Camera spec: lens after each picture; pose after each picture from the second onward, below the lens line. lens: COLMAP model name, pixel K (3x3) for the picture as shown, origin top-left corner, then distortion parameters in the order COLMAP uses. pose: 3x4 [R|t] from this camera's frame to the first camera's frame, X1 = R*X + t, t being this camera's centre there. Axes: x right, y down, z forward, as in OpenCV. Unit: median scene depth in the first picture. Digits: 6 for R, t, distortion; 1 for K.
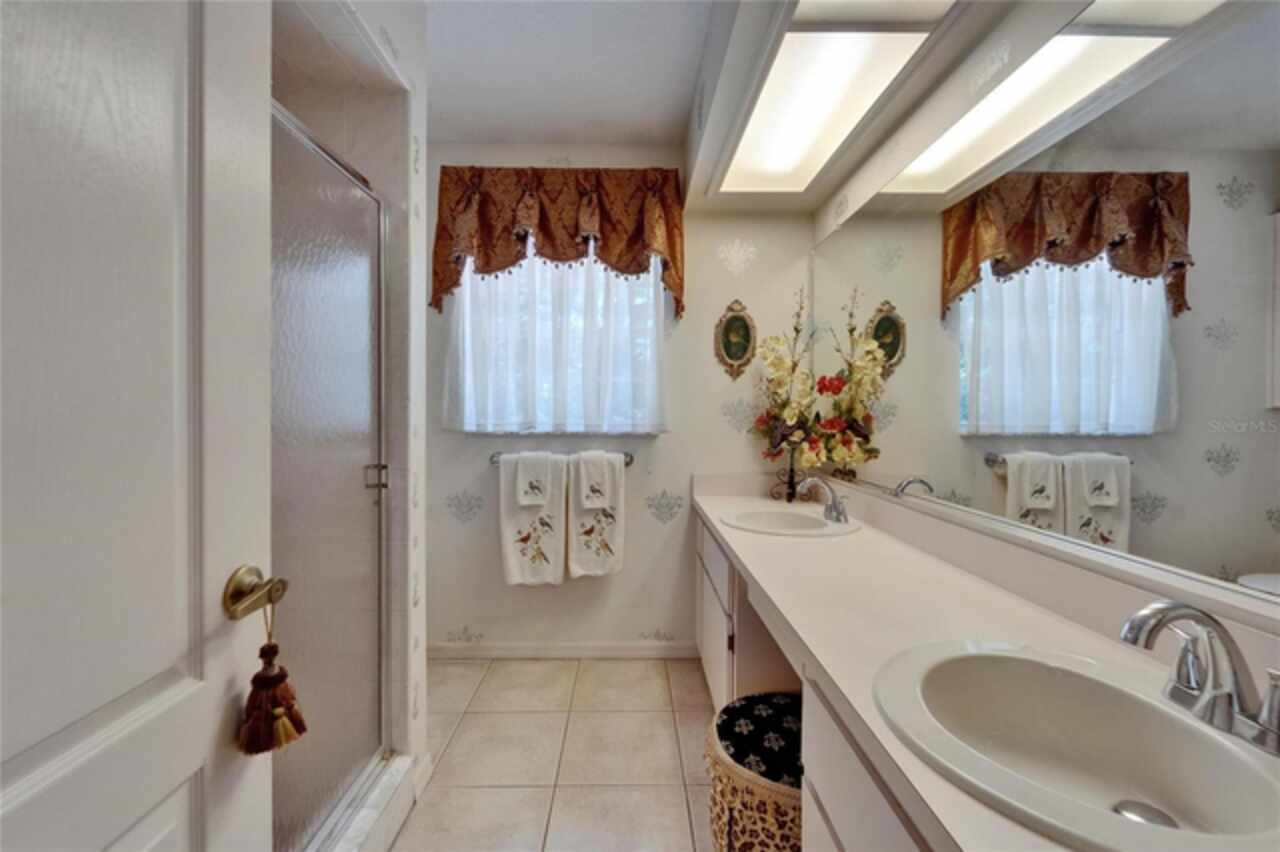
lens RADIAL K [[516.1, 0, 632.2], [0, 516.1, 417.7], [0, 0, 1]] dist [0.002668, -0.001743]
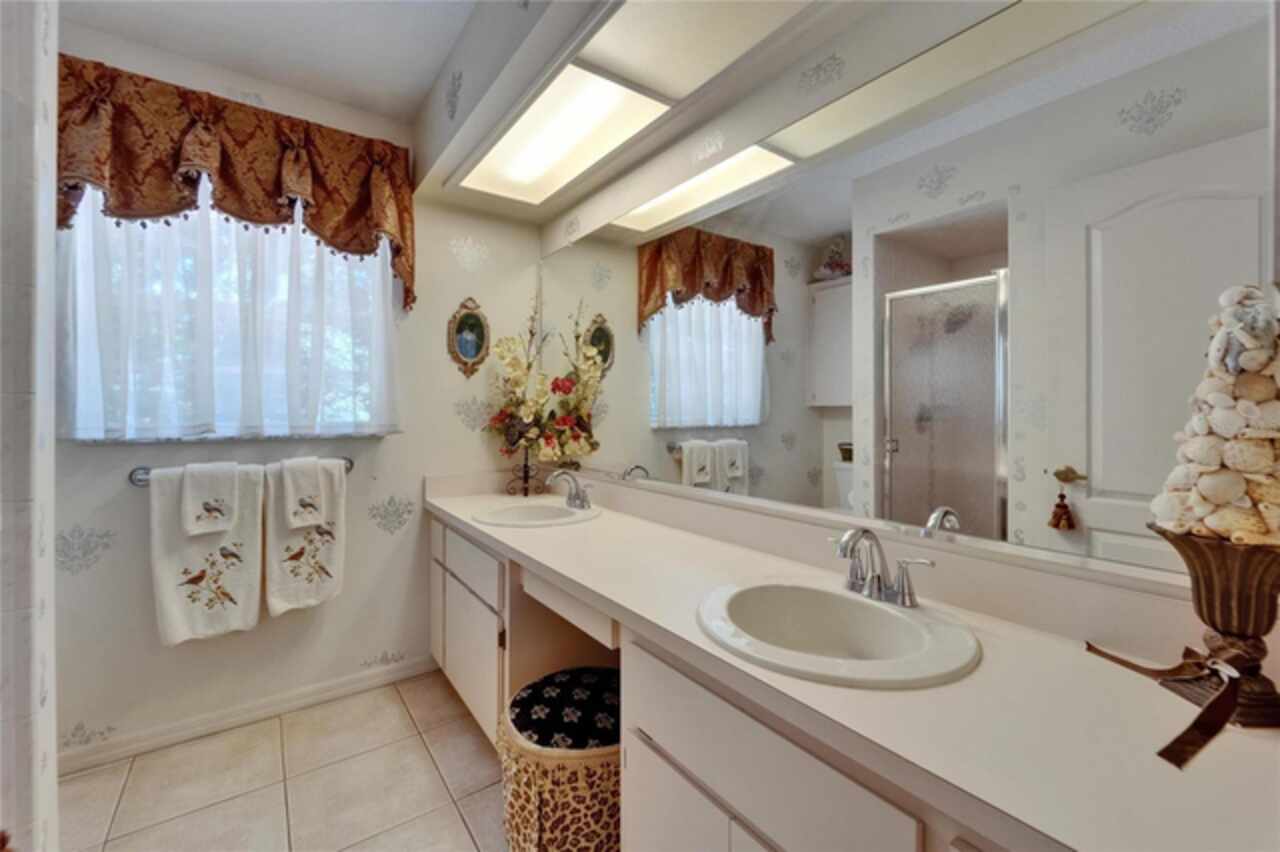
lens RADIAL K [[516.1, 0, 621.8], [0, 516.1, 411.8], [0, 0, 1]] dist [0.002668, -0.001743]
pose [[0.824622, -0.004308, 0.565667, -0.124227], [0.008925, 0.999946, -0.005394, -0.000494], [-0.565613, 0.009497, 0.824616, 0.021988]]
